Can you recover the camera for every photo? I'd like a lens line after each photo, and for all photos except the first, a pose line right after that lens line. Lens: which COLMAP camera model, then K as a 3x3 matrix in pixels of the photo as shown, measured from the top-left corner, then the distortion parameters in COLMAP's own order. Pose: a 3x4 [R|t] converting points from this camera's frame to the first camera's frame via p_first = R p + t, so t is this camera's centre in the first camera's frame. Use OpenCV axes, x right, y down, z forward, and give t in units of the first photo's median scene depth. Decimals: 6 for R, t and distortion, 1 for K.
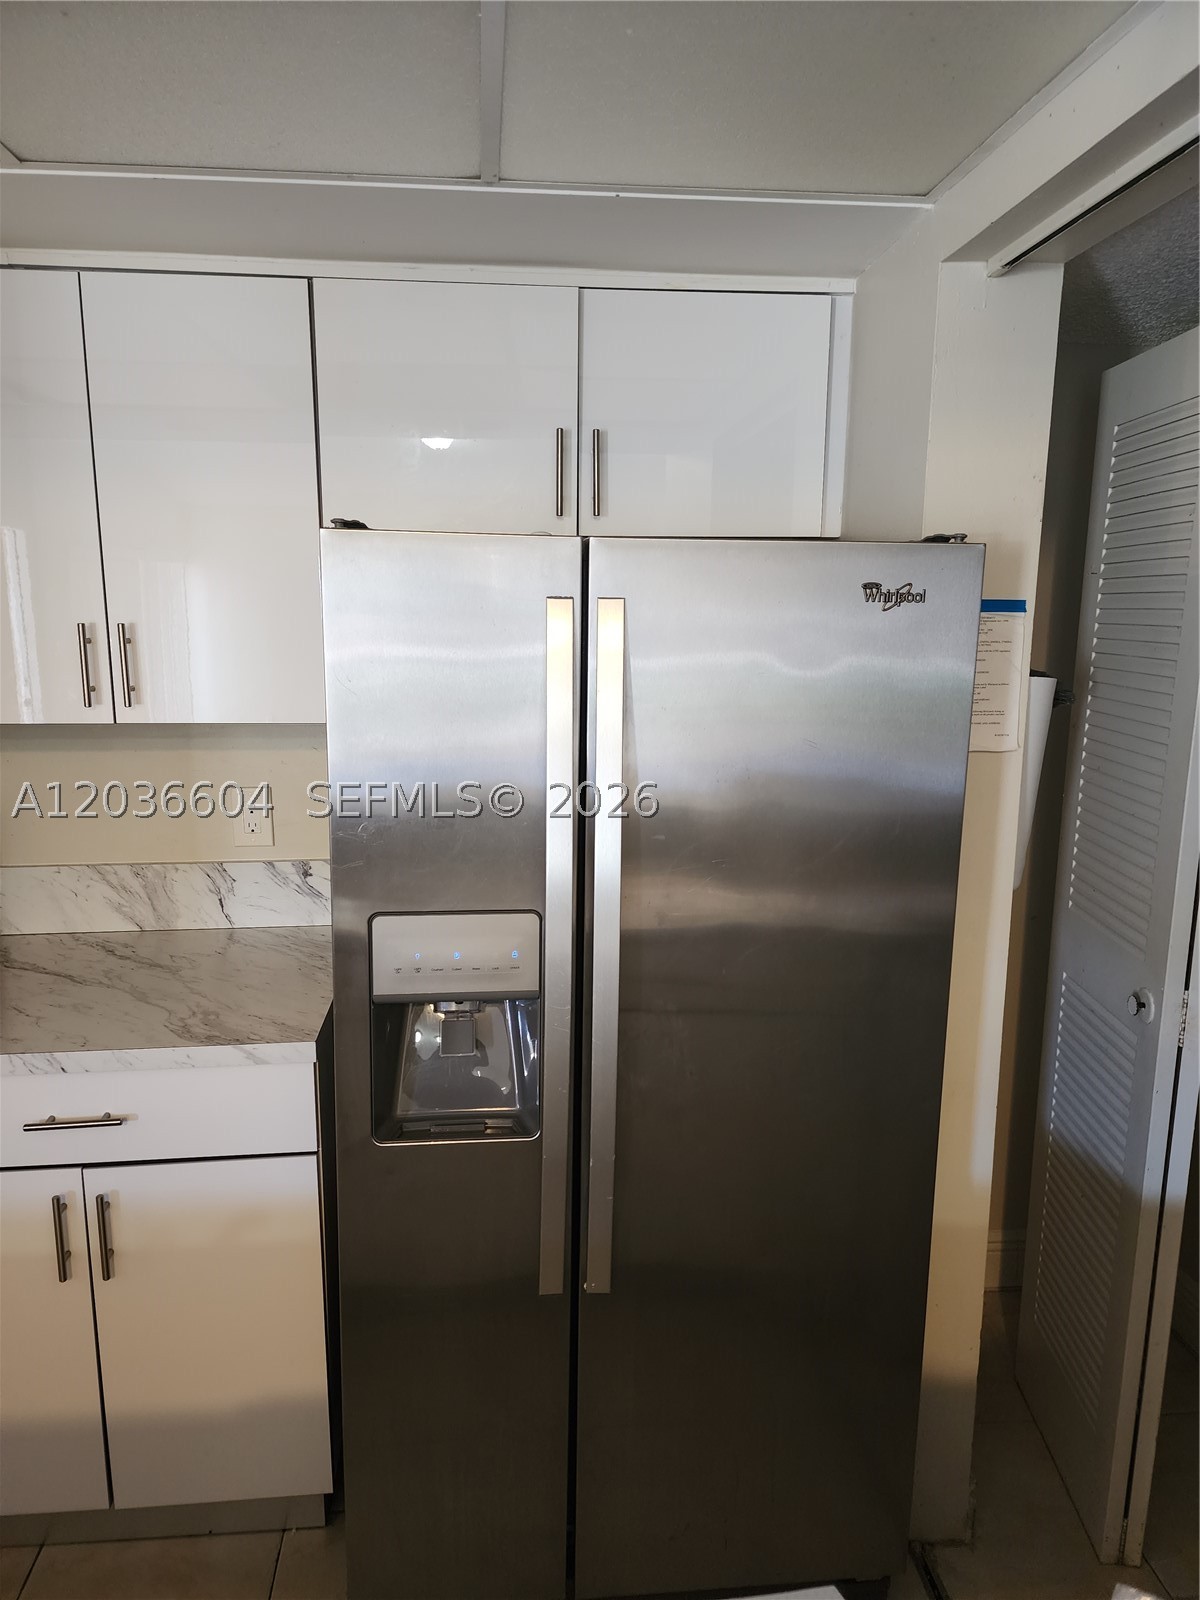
lens RADIAL K [[1071.2, 0, 596.9], [0, 1071.2, 800.3], [0, 0, 1]] dist [0.001664, 0.000410]
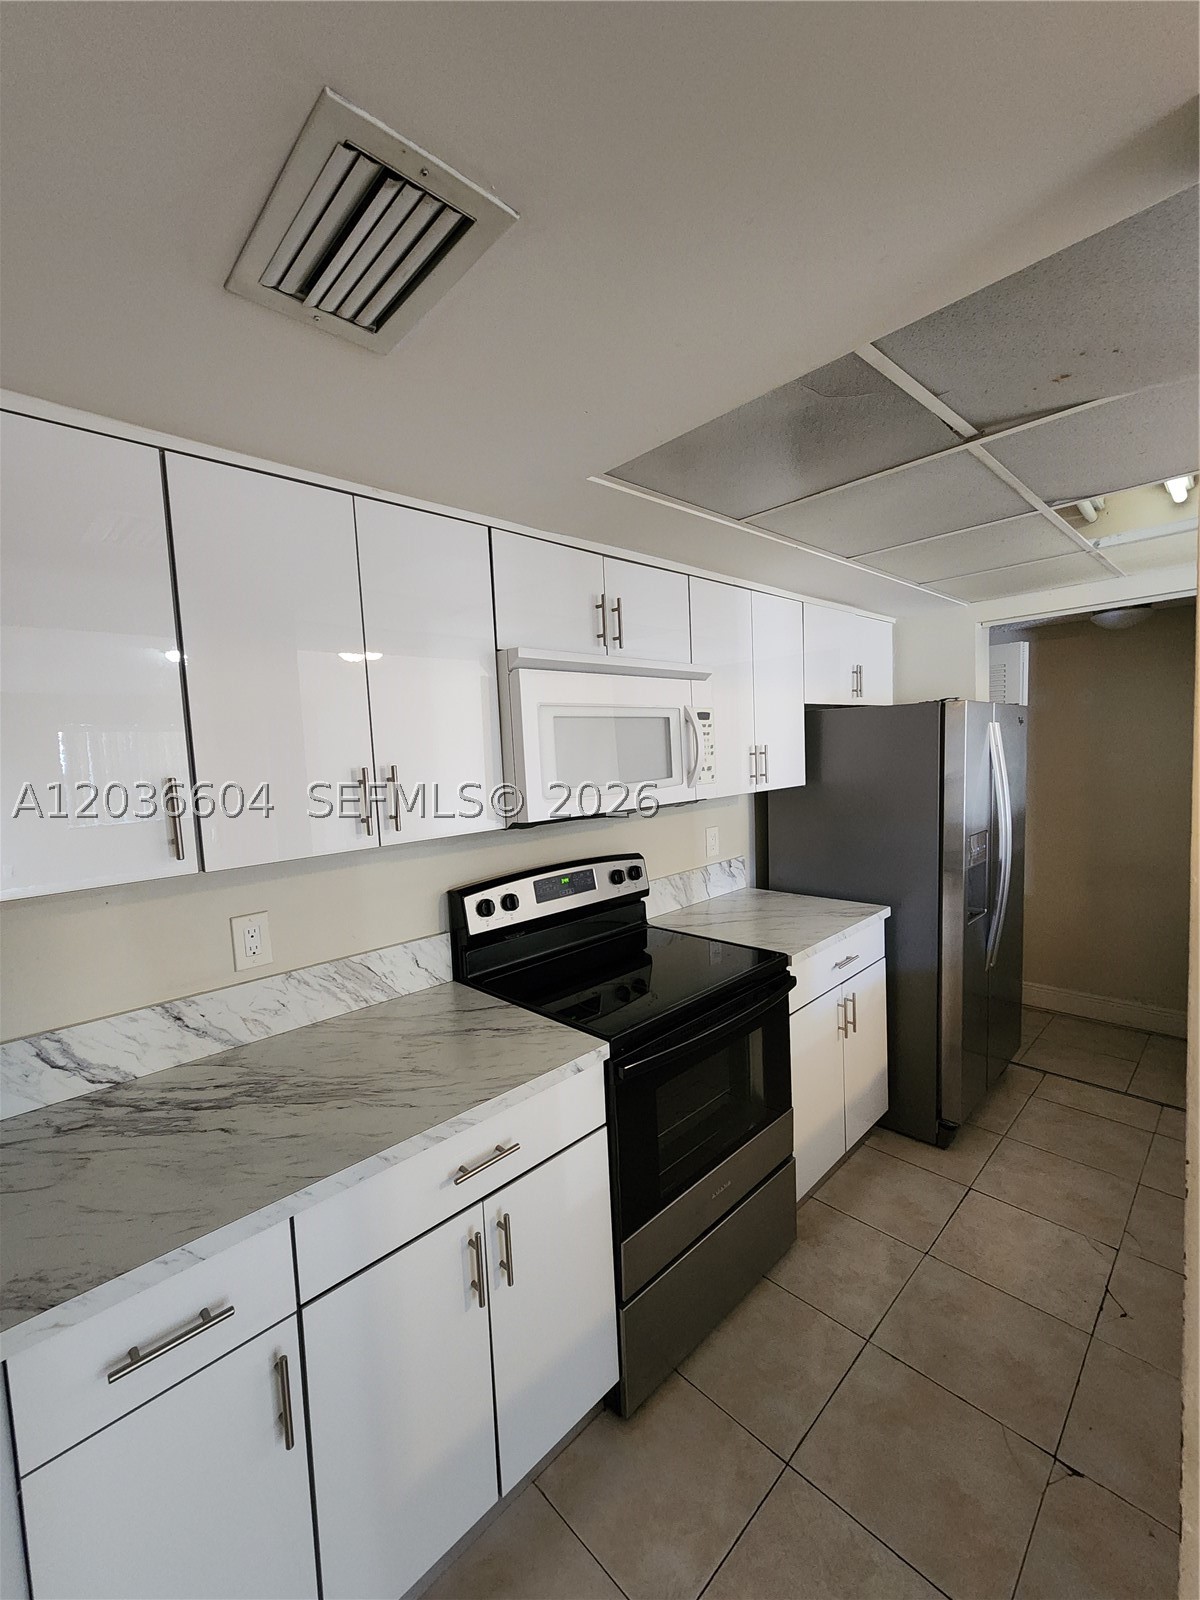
lens RADIAL K [[651.0, 0, 603.7], [0, 651.0, 801.1], [0, 0, 1]] dist [-0.000334, -0.000003]
pose [[0.787078, -0.093233, 0.609767, -1.227500], [0.163561, 0.984672, -0.060566, -0.018973], [-0.594774, 0.147404, 0.790263, 0.138563]]
